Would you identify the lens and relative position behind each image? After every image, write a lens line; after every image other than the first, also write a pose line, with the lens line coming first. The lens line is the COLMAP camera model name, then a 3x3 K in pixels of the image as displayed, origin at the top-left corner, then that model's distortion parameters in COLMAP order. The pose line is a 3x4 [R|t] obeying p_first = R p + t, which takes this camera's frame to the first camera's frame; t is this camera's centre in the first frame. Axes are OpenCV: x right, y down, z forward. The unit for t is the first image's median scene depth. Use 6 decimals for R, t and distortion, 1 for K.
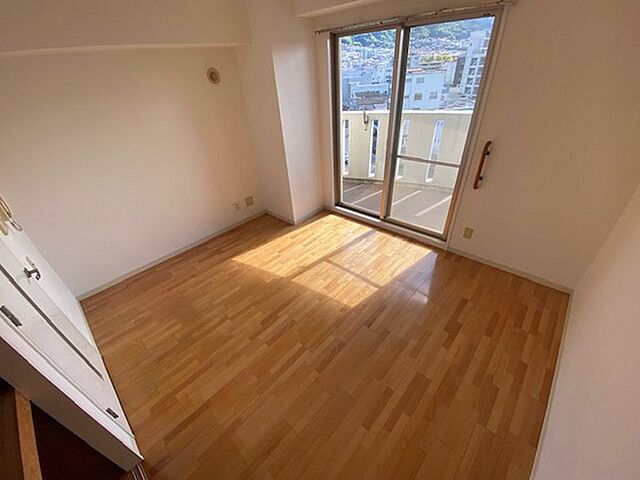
lens RADIAL K [[259.0, 0, 319.0], [0, 259.0, 241.4], [0, 0, 1]] dist [0.022646, -0.022149]
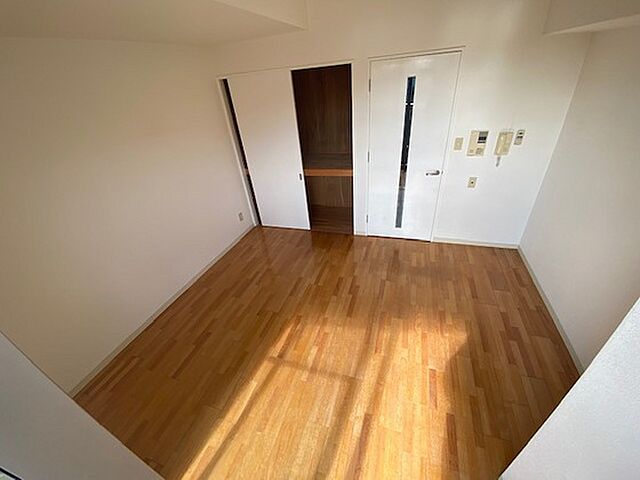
lens RADIAL K [[256.9, 0, 316.6], [0, 256.9, 241.6], [0, 0, 1]] dist [0.036351, -0.029352]
pose [[-0.903700, 0.336508, -0.264742, 0.173493], [-0.099674, 0.435991, 0.894414, -0.701685], [0.416403, 0.834670, -0.360464, 0.977196]]
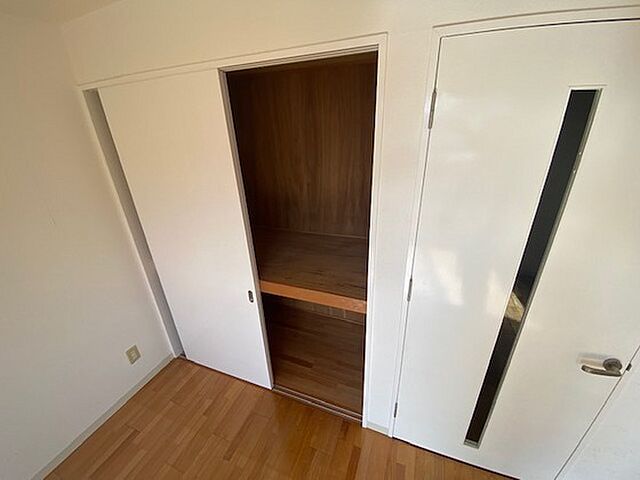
lens RADIAL K [[256.9, 0, 316.6], [0, 256.9, 241.6], [0, 0, 1]] dist [0.036351, -0.029352]
pose [[-0.929262, 0.233181, -0.286530, -0.198211], [-0.115030, 0.554417, 0.824251, -0.264725], [0.351057, 0.798905, -0.488375, 0.458696]]
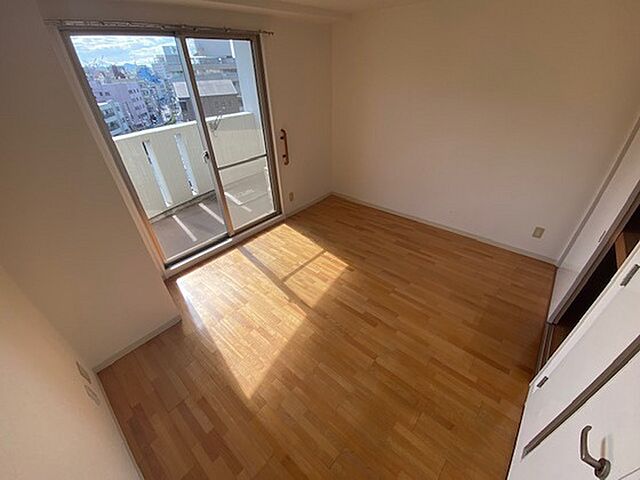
lens RADIAL K [[259.0, 0, 319.0], [0, 259.0, 241.4], [0, 0, 1]] dist [0.022646, -0.022149]
pose [[-0.022265, -0.503894, 0.863479, -0.735926], [0.583119, 0.695018, 0.420622, -0.354928], [-0.812082, 0.512876, 0.278355, 0.612101]]
